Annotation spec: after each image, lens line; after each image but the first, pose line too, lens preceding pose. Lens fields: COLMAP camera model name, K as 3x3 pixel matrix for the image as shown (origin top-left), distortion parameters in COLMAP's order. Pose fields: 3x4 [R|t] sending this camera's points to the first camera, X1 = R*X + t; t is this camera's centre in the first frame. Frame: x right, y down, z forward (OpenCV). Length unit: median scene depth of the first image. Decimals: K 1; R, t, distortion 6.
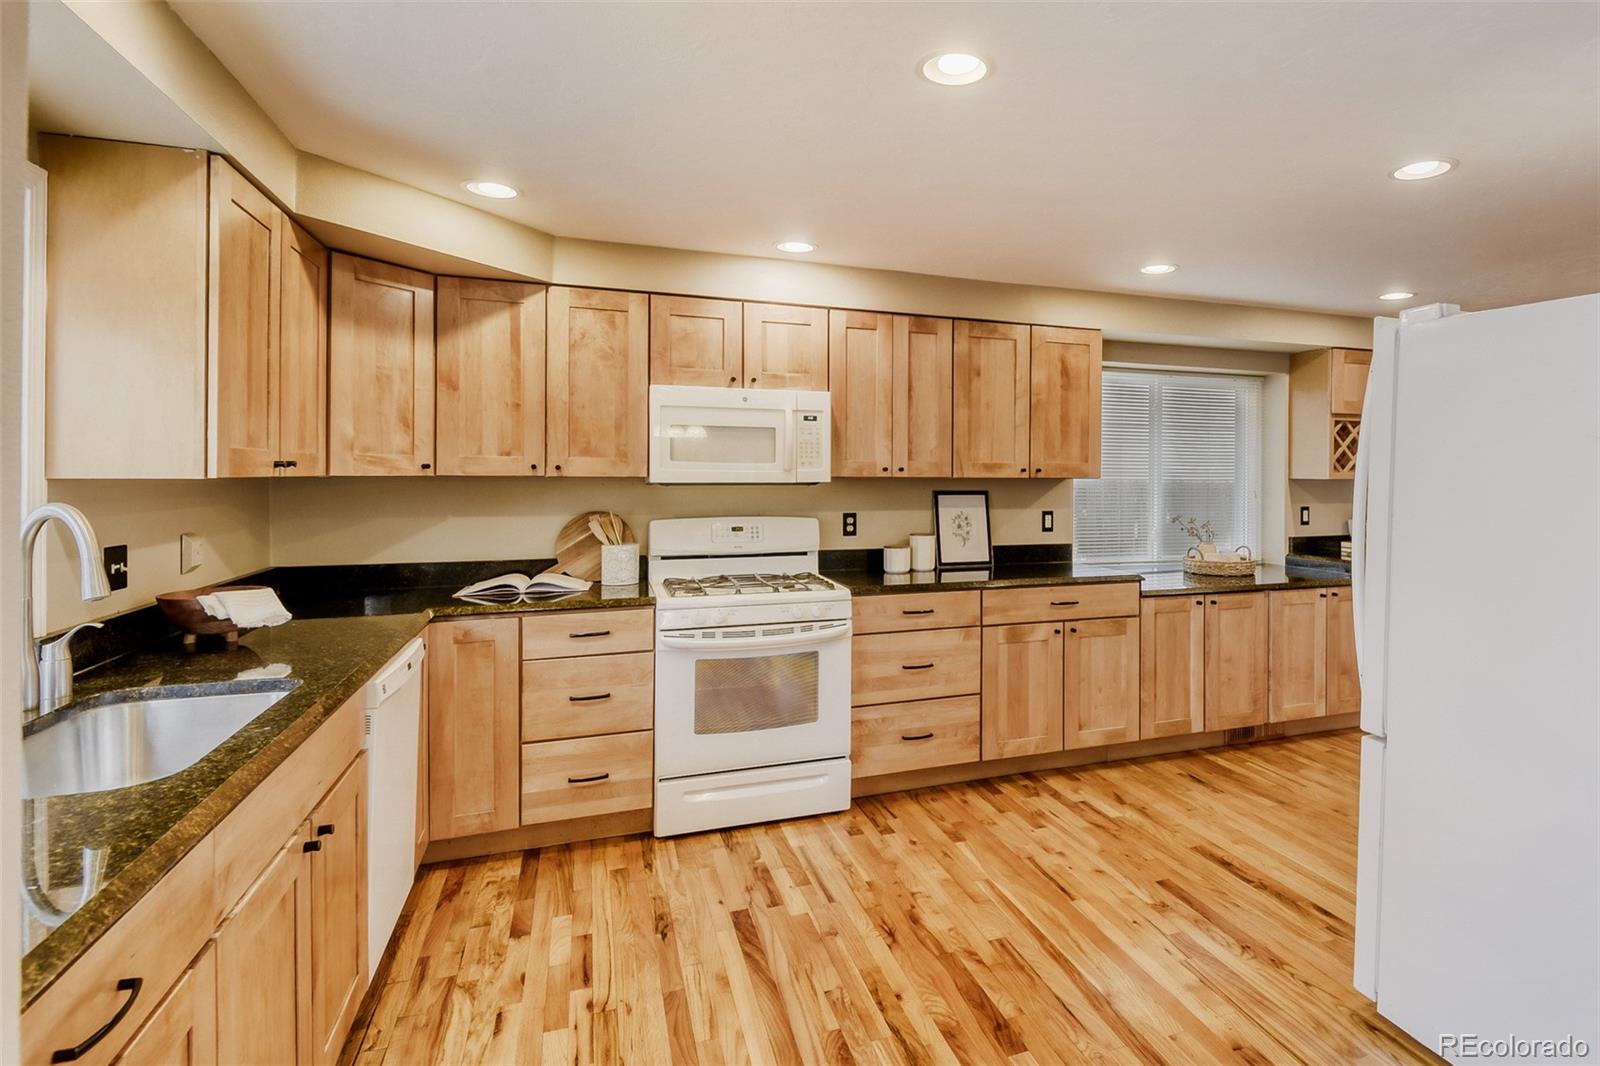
lens RADIAL K [[824.9, 0, 886.5], [0, 824.9, 462.6], [0, 0, 1]] dist [0.049449, -0.034557]
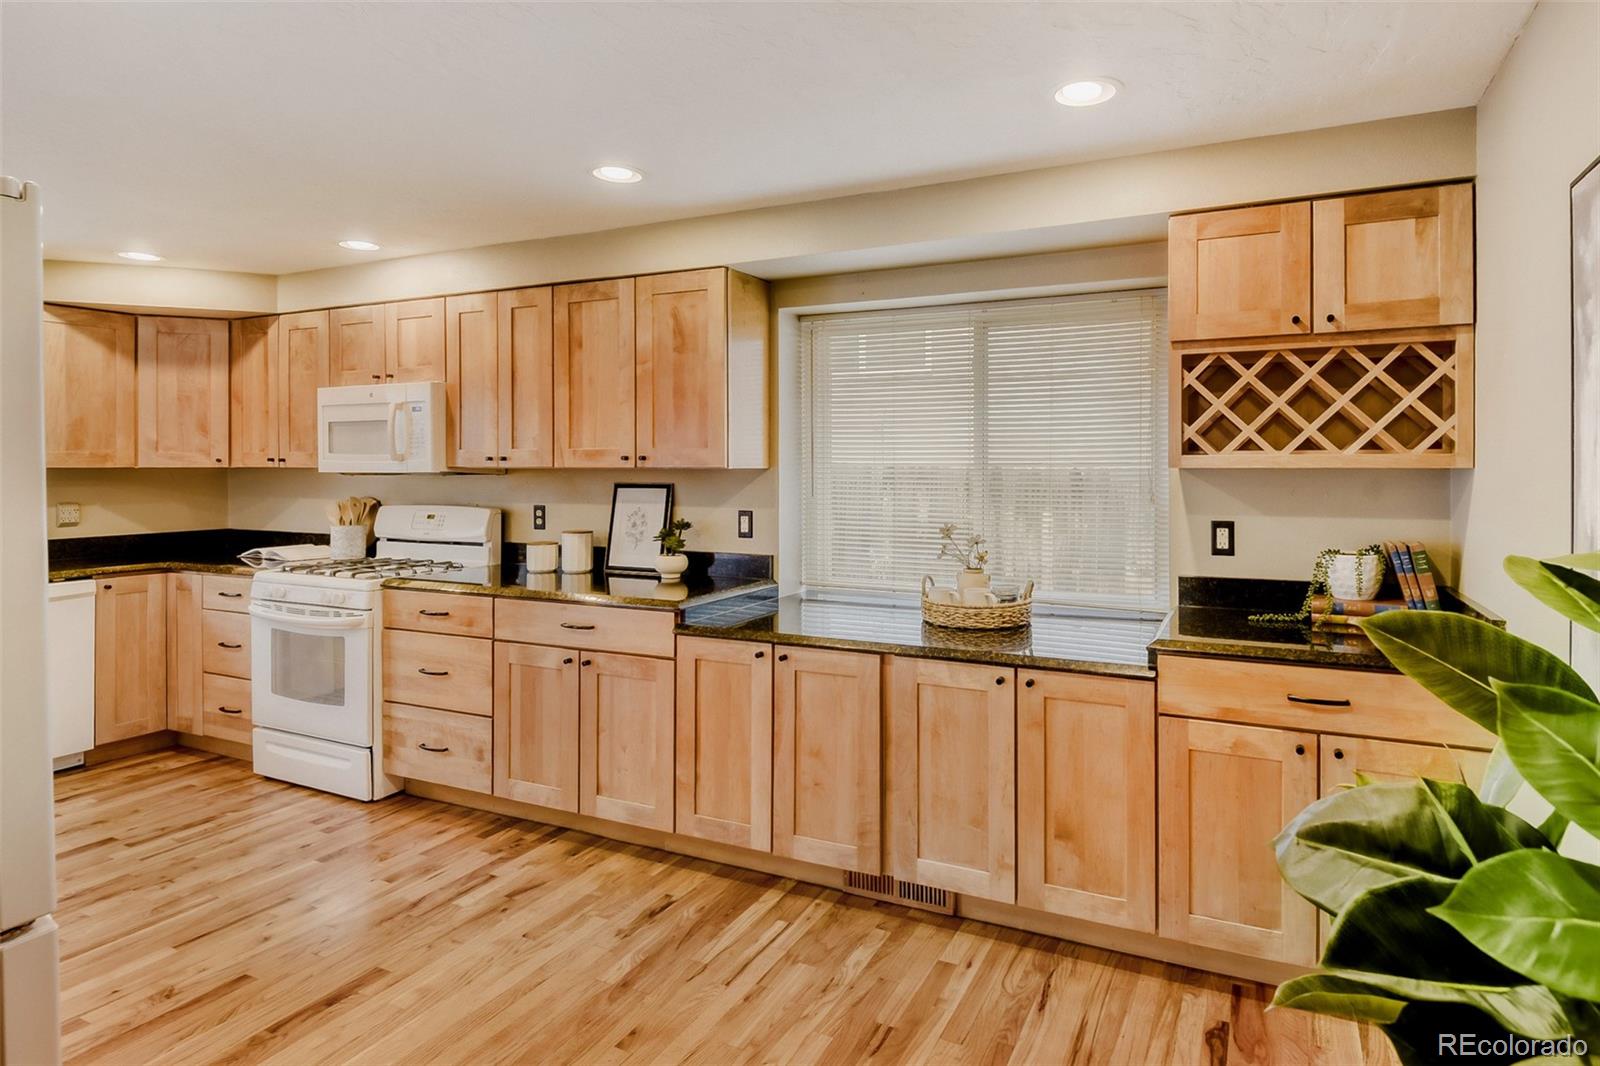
lens RADIAL K [[824.9, 0, 886.5], [0, 824.9, 462.6], [0, 0, 1]] dist [0.049449, -0.034557]
pose [[0.708847, -0.008724, -0.705308, 1.001672], [0.013333, 0.999911, 0.001032, 0.017691], [0.705236, -0.010136, 0.708900, 0.662262]]
